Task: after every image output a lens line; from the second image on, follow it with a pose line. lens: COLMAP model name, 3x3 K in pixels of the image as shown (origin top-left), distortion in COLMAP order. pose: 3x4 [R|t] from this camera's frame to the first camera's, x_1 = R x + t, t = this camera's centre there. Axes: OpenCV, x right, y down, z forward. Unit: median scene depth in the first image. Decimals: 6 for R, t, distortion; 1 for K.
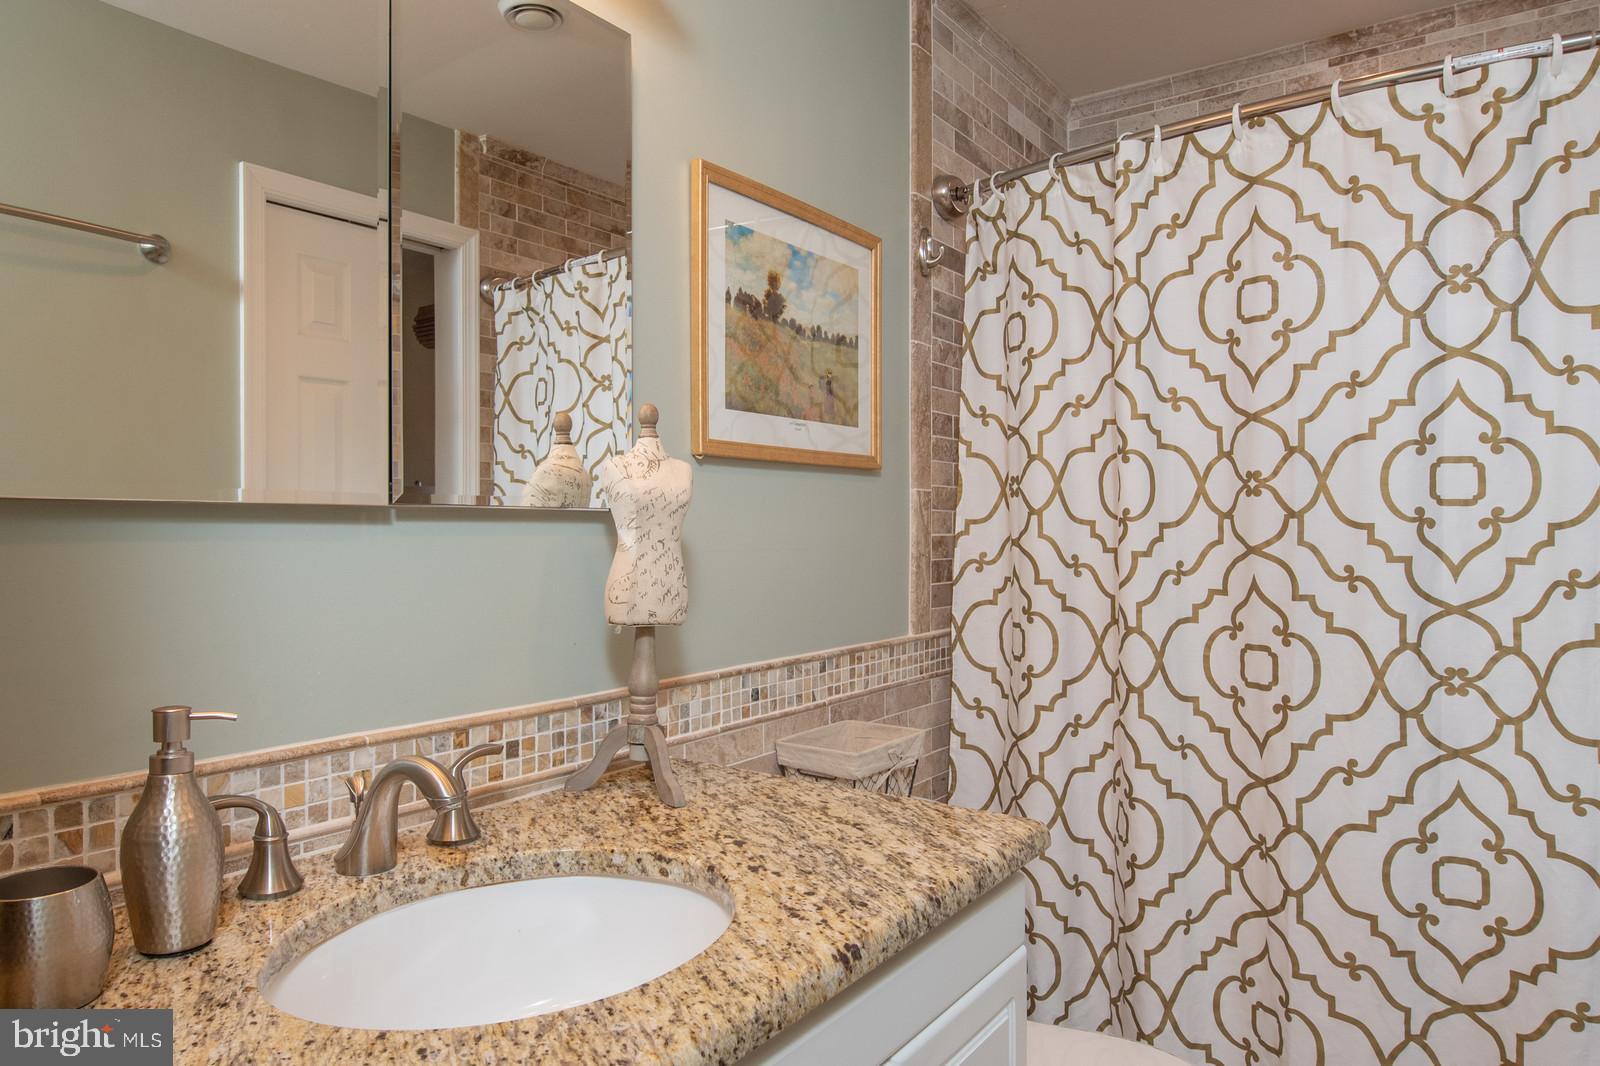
lens RADIAL K [[990.7, 0, 800.0], [0, 990.7, 533.0], [0, 0, 1]] dist [-0.008326, -0.001526]
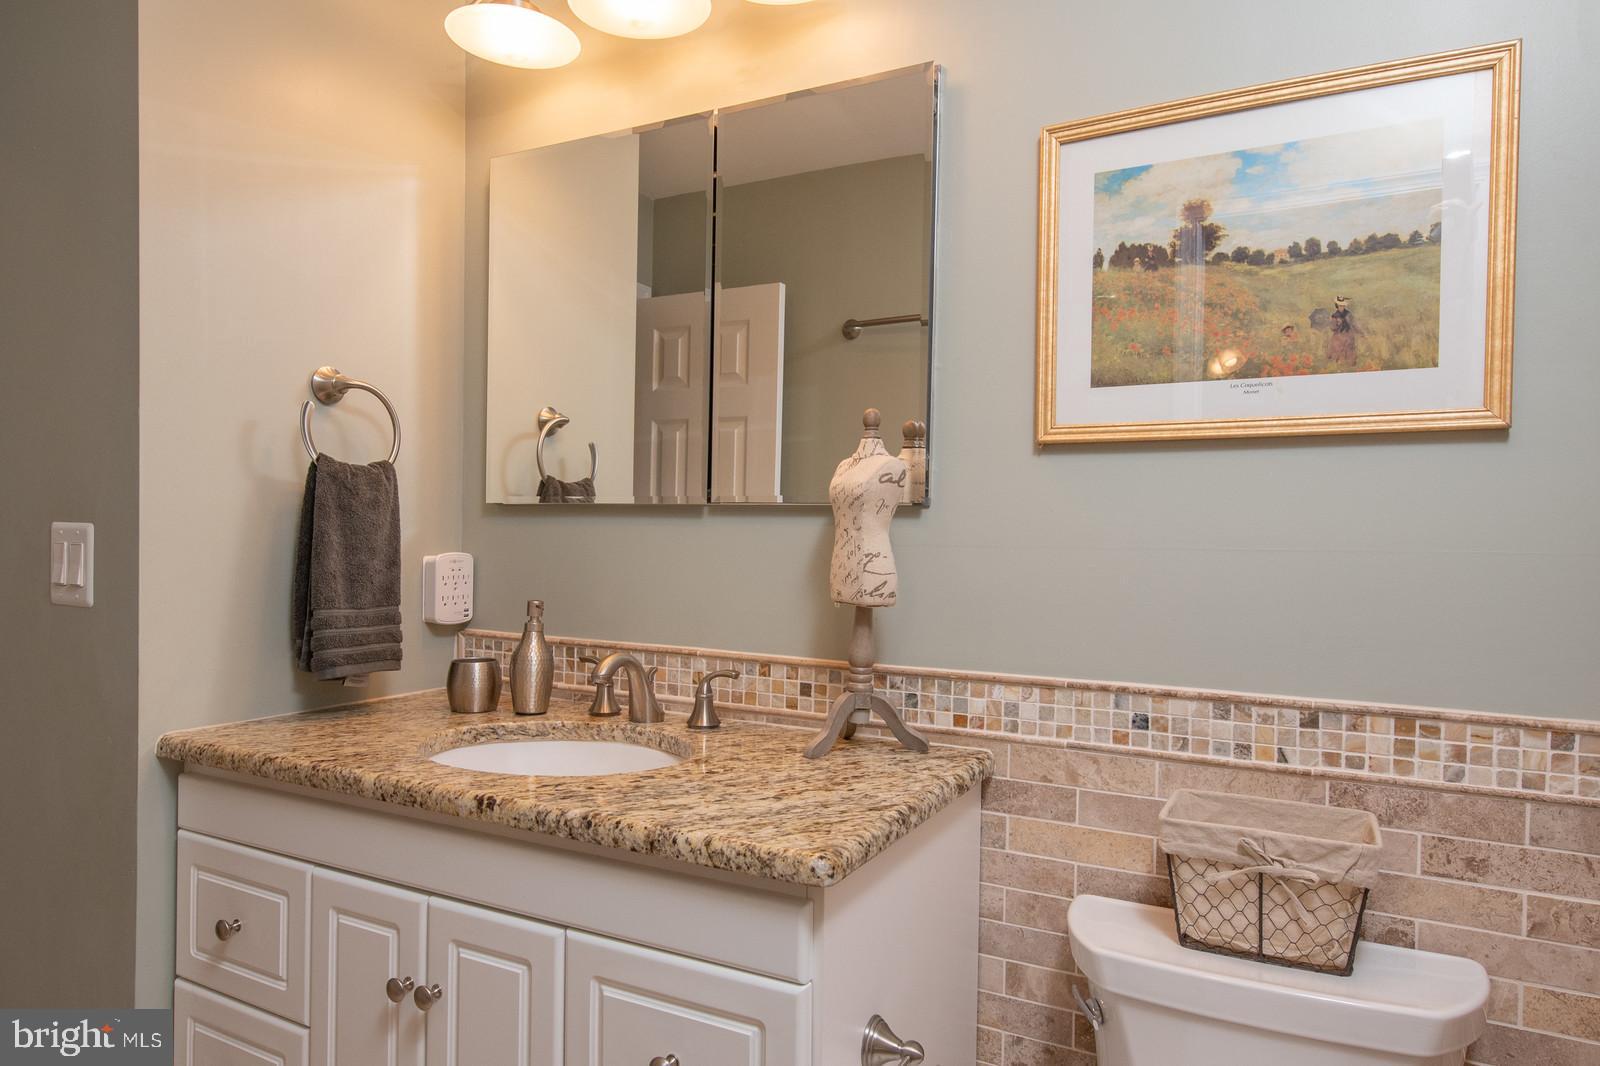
lens RADIAL K [[1004.9, 0, 797.7], [0, 1004.9, 555.8], [0, 0, 1]] dist [0.015419, -0.000099]
pose [[0.150875, 0.023933, -0.988263, 1.004267], [-0.020466, 0.999568, 0.021083, 0.014302], [0.988341, 0.017045, 0.151300, 0.778537]]
